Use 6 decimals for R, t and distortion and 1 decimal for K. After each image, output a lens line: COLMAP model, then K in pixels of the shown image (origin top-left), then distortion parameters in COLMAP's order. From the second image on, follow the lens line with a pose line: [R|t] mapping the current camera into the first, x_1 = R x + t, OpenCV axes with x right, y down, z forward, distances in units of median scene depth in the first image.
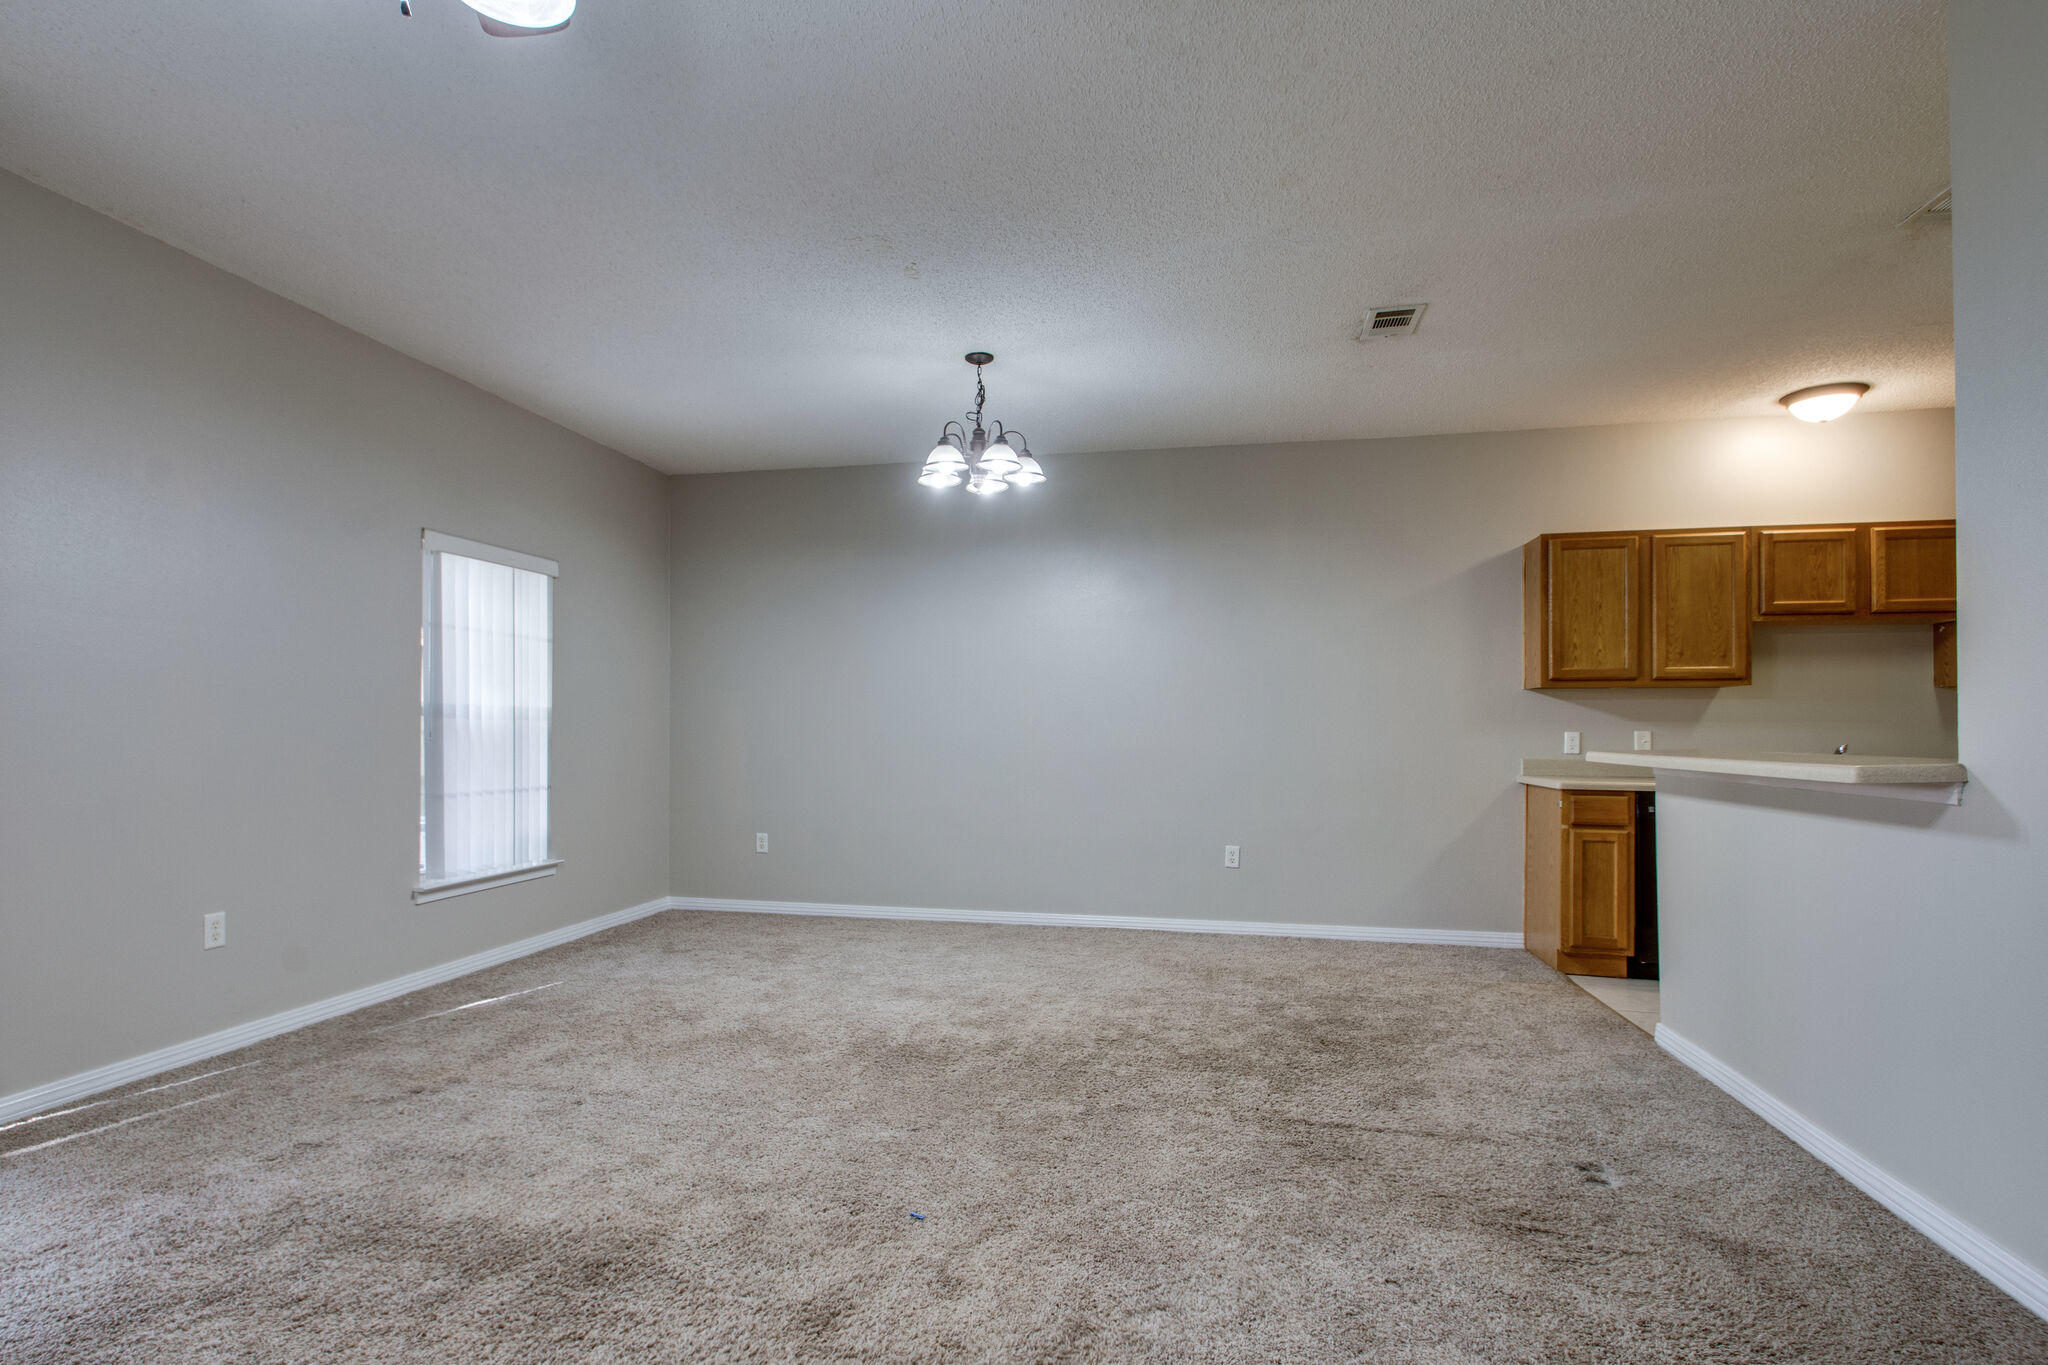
lens RADIAL K [[1027.1, 0, 996.1], [0, 1027.1, 713.5], [0, 0, 1]] dist [0.010244, -0.004842]
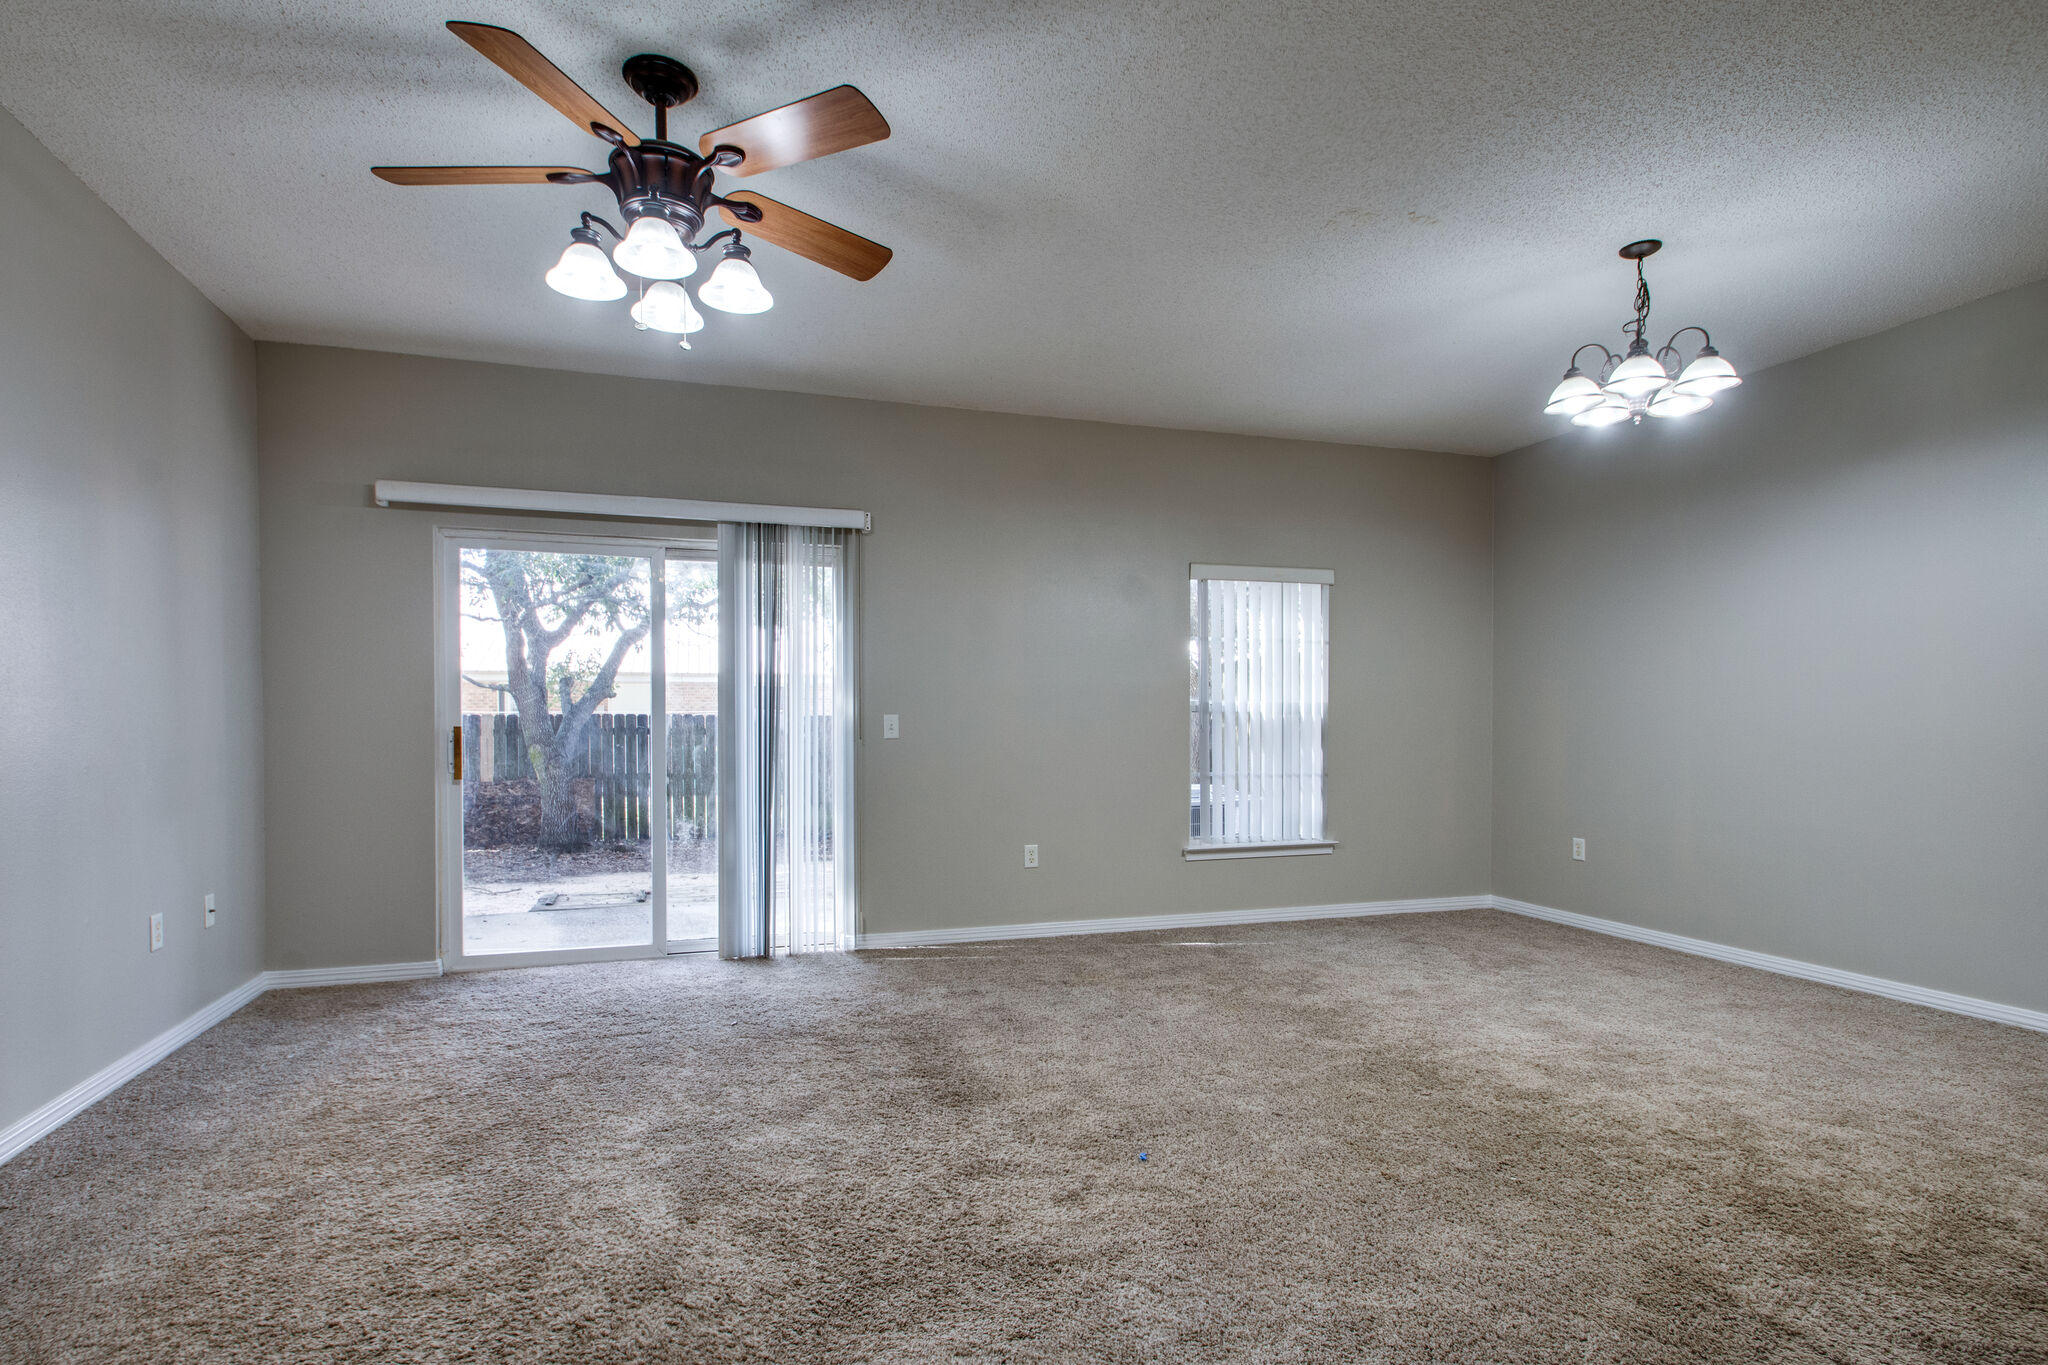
lens RADIAL K [[1027.1, 0, 983.0], [0, 1027.1, 737.2], [0, 0, 1]] dist [0.010244, -0.004842]
pose [[0.490445, 0.007760, -0.871437, 0.447637], [0.017544, 0.999670, 0.018776, 0.004635], [0.871295, -0.024497, 0.490147, 0.172686]]
